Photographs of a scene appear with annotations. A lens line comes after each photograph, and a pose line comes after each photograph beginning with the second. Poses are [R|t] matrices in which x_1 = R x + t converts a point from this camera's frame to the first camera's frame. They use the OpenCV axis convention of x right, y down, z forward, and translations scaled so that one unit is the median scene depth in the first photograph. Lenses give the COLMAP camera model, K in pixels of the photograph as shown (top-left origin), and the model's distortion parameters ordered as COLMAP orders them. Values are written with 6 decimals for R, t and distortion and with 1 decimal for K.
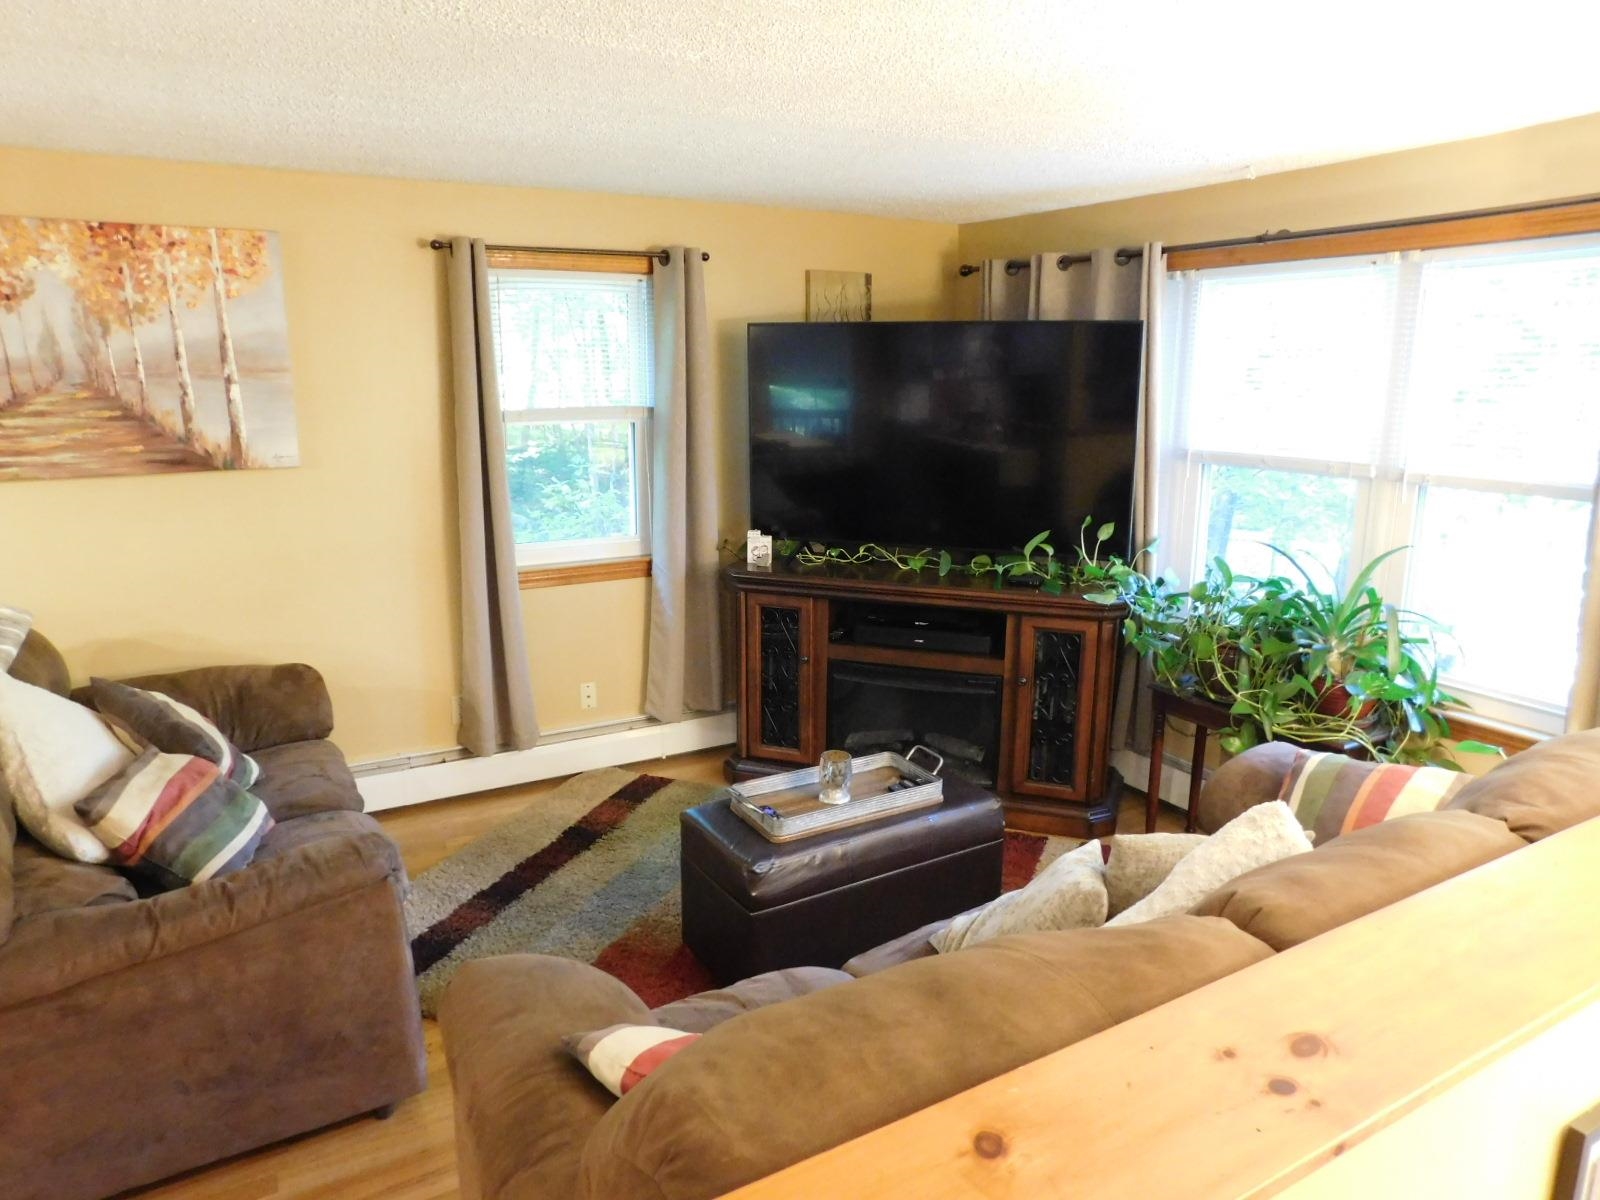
lens RADIAL K [[1067.4, 0, 800.0], [0, 1067.4, 600.0], [0, 0, 1]] dist [-0.048773, 0.050014]
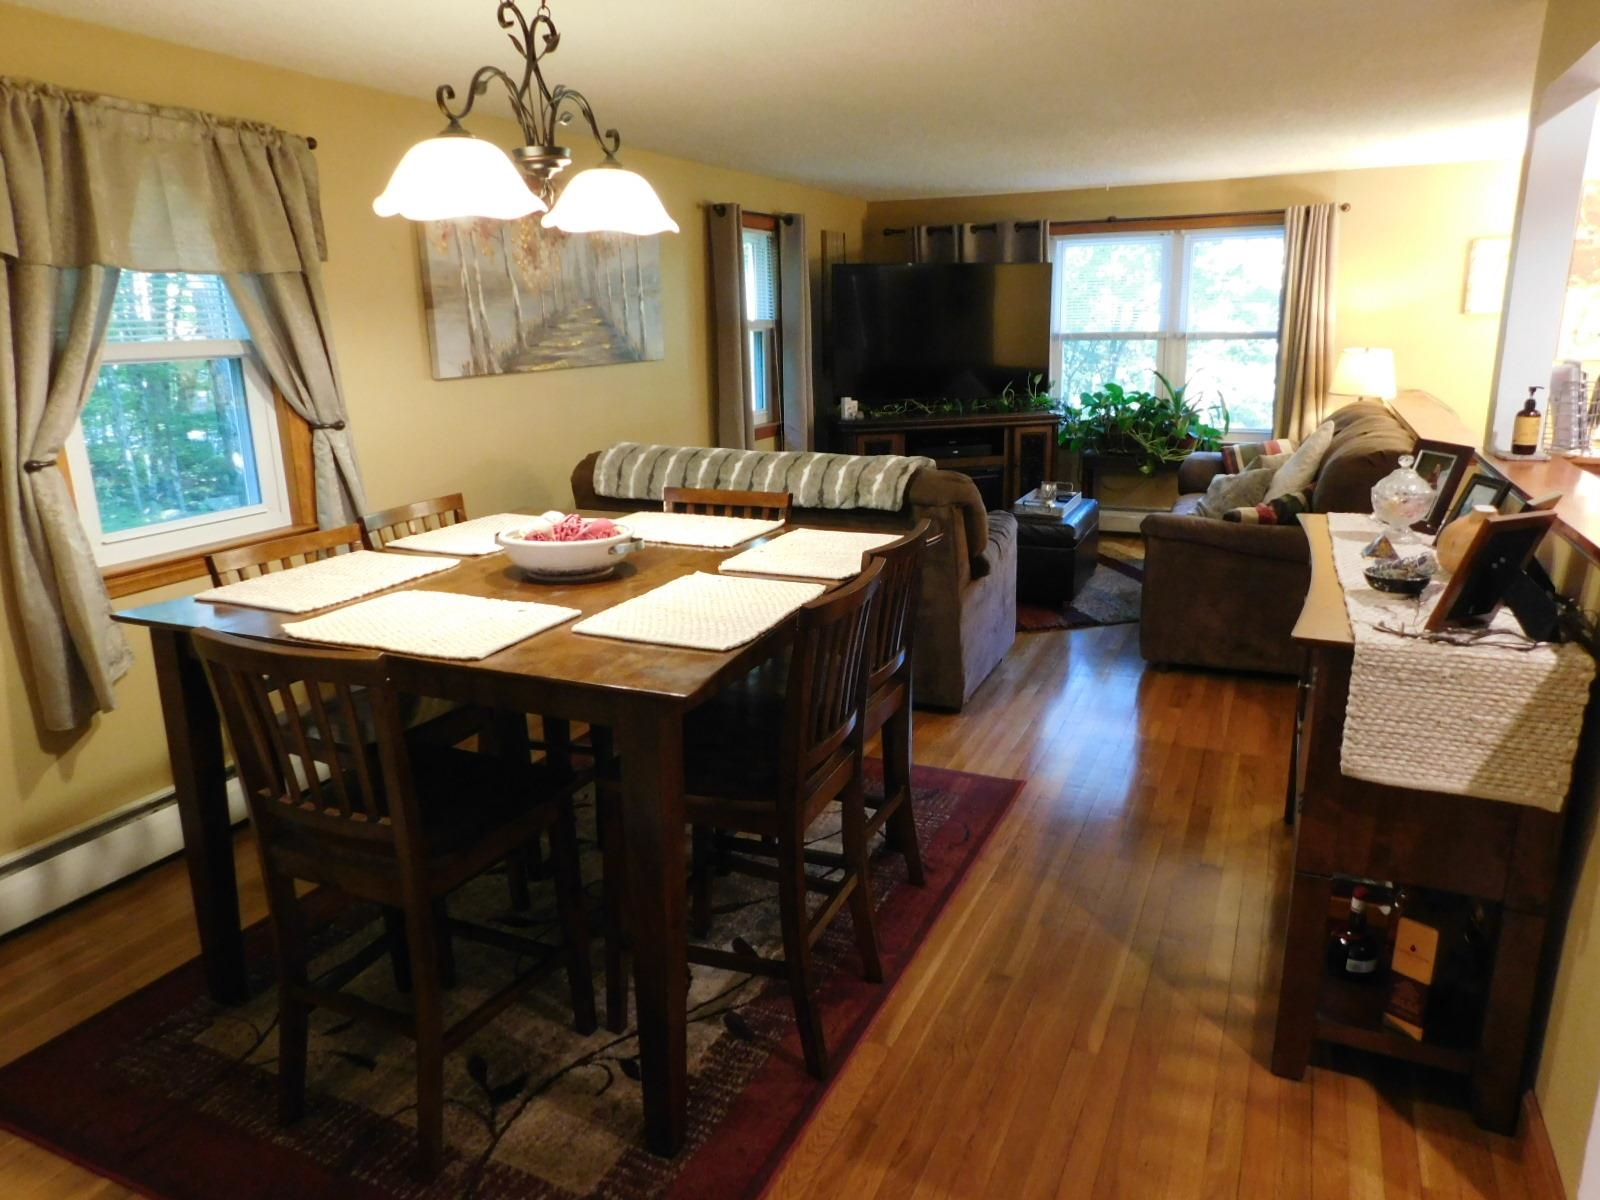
lens RADIAL K [[1067.4, 0, 800.0], [0, 1067.4, 600.0], [0, 0, 1]] dist [-0.048773, 0.050014]
pose [[0.816884, -0.168038, 0.551782, -1.155454], [0.150334, 0.985586, 0.077585, 0.109974], [-0.556866, 0.019573, 0.830372, -0.293112]]
